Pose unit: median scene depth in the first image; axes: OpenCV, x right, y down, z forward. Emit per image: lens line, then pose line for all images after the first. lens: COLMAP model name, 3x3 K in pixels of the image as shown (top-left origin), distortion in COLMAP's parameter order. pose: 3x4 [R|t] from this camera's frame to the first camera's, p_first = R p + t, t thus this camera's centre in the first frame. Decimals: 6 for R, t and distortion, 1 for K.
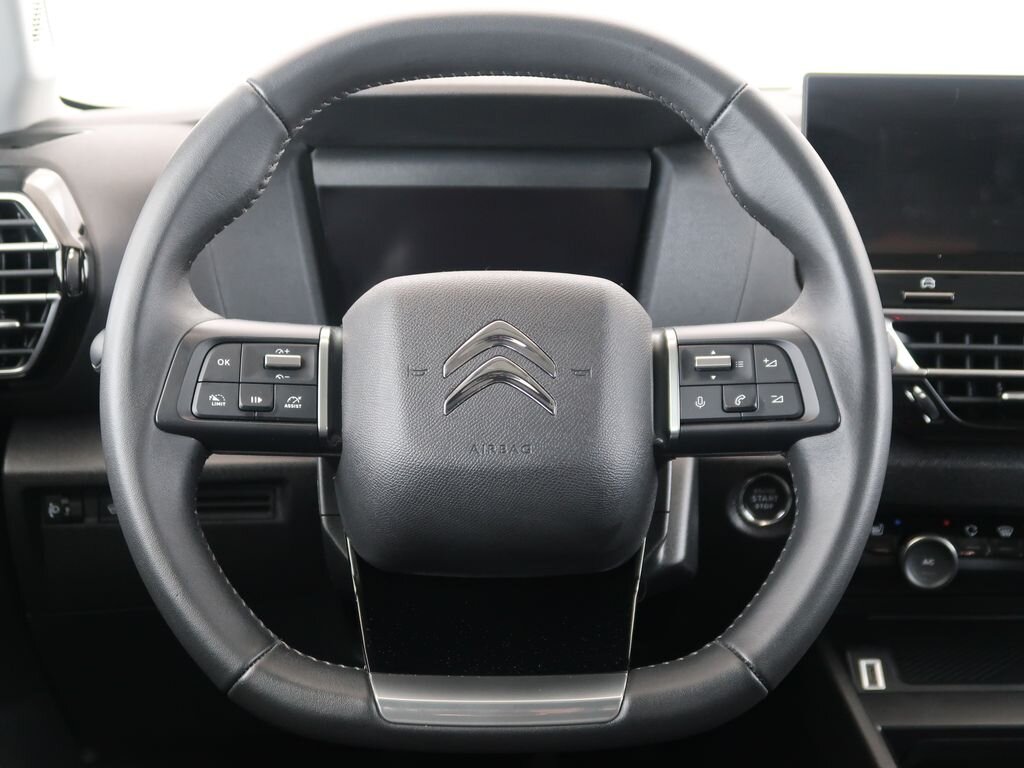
lens RADIAL K [[1661.9, 0, 512.0], [0, 1661.9, 384.0], [0, 0, 1]] dist [0.019680, 0.022520]
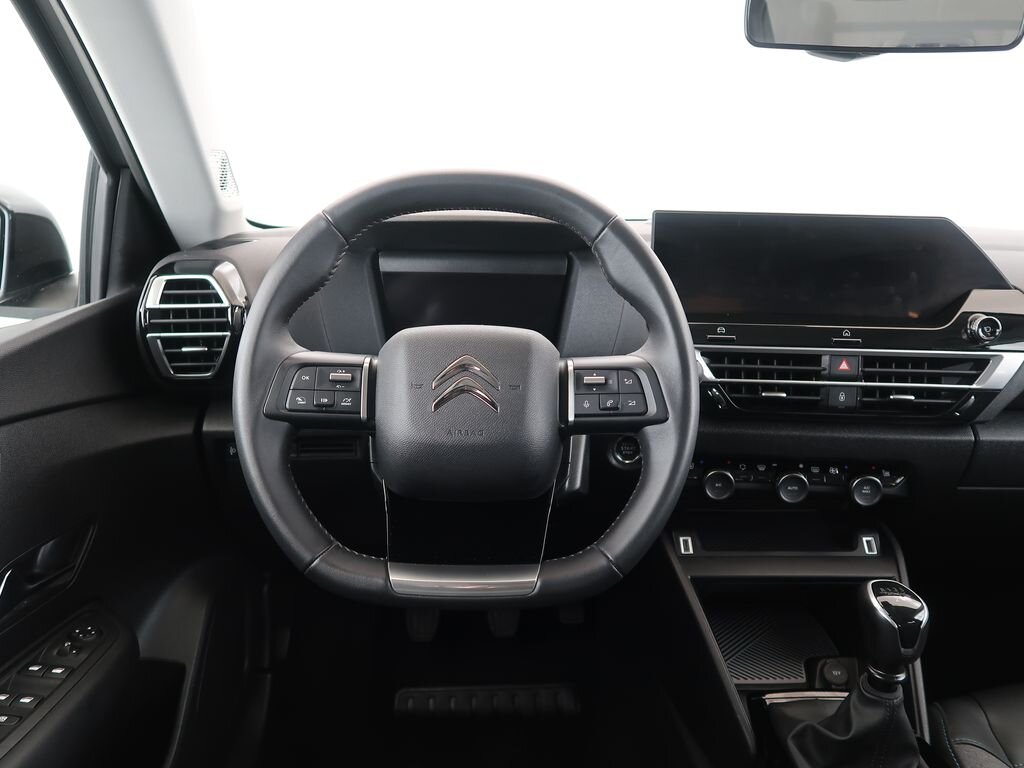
lens RADIAL K [[801.8, 0, 512.0], [0, 801.8, 384.0], [0, 0, 1]] dist [-0.012857, -0.002031]
pose [[0.999914, 0.010911, -0.007321, 0.042968], [-0.010718, 0.999607, 0.025902, -0.029705], [0.007601, -0.025821, 0.999638, 0.181419]]
